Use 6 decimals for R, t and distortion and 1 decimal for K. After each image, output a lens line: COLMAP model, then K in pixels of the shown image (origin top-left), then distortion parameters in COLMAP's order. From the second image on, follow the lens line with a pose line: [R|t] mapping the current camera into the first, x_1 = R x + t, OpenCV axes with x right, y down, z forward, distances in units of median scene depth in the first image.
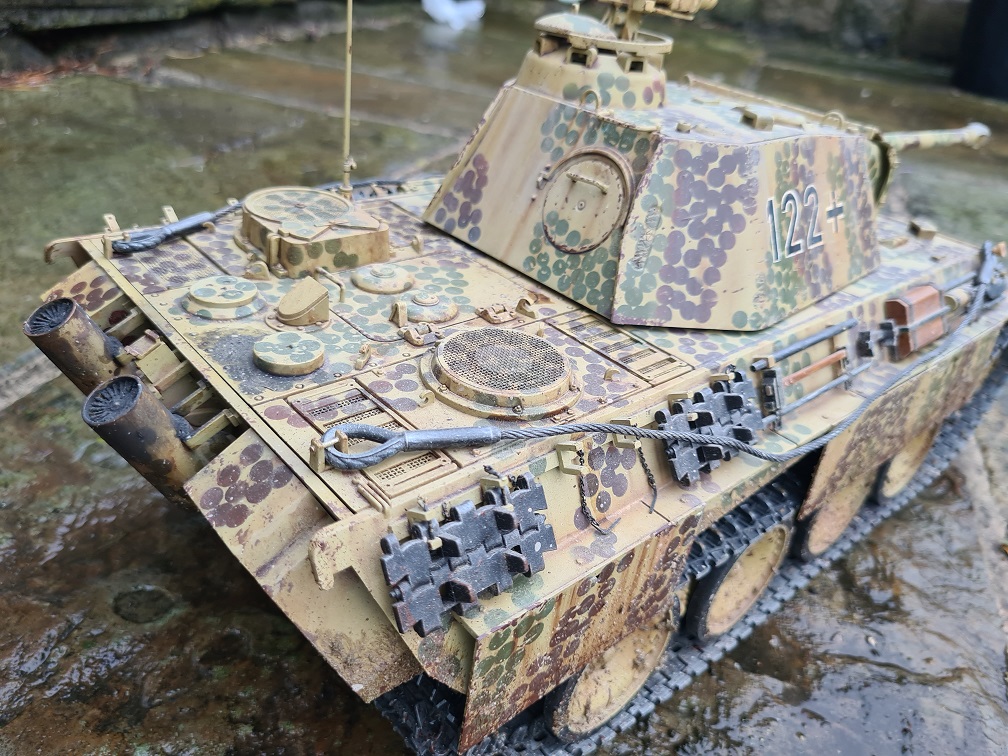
lens RADIAL K [[773.3, 0, 502.0], [0, 773.3, 373.6], [0, 0, 1]] dist [0.009363, -0.003195]
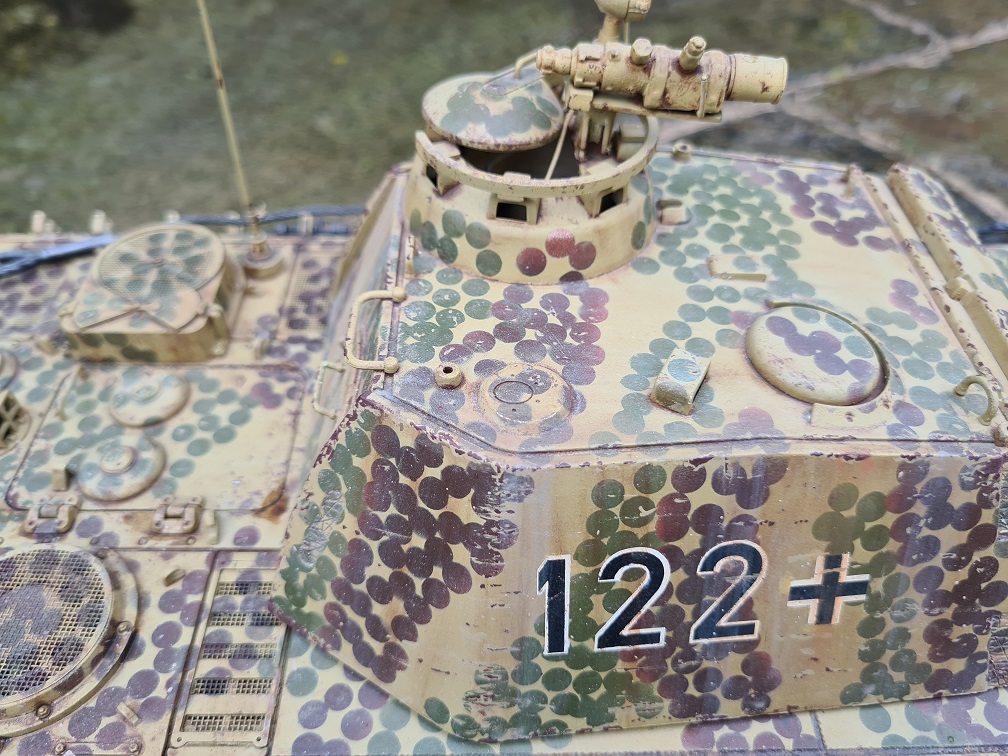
lens RADIAL K [[796.0, 0, 504.0], [0, 796.0, 378.0], [0, 0, 1]] dist [-0.015354, -0.003060]
pose [[0.758053, 0.392264, -0.521042, 0.571716], [-0.265580, 0.915331, 0.302715, -0.507544], [0.595670, -0.091096, 0.798047, 0.580733]]
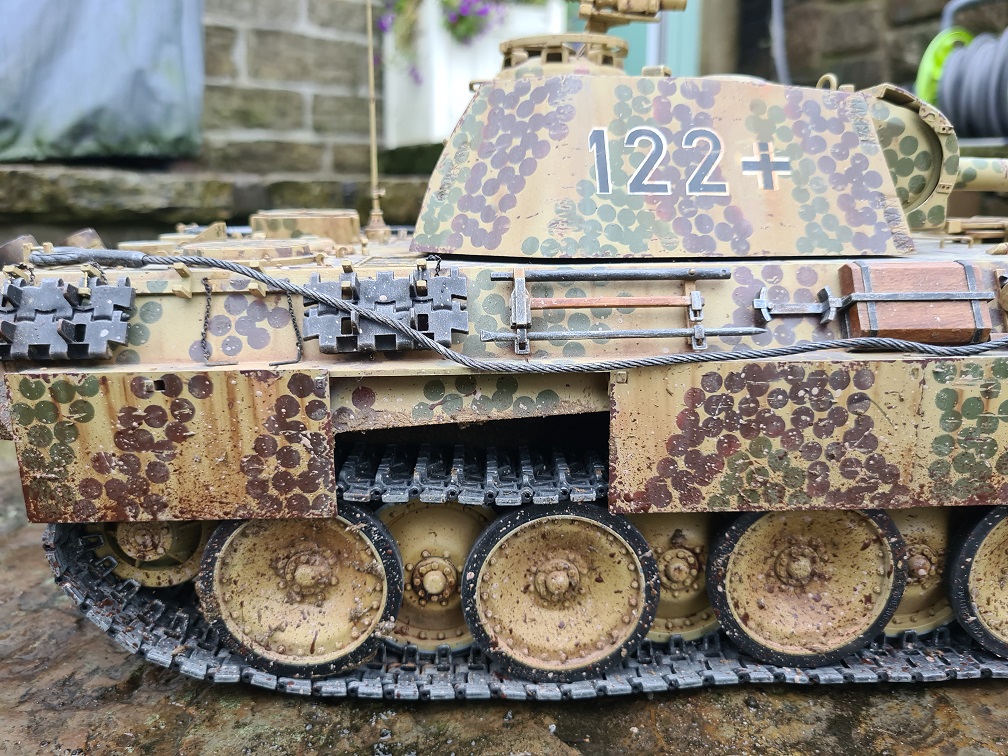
lens RADIAL K [[773.3, 0, 502.0], [0, 773.3, 373.6], [0, 0, 1]] dist [0.009363, -0.003195]
pose [[0.767768, 0.016146, -0.640524, 0.874053], [-0.230242, 0.939861, -0.252289, 0.308341], [0.597930, 0.341175, 0.725313, 0.386832]]
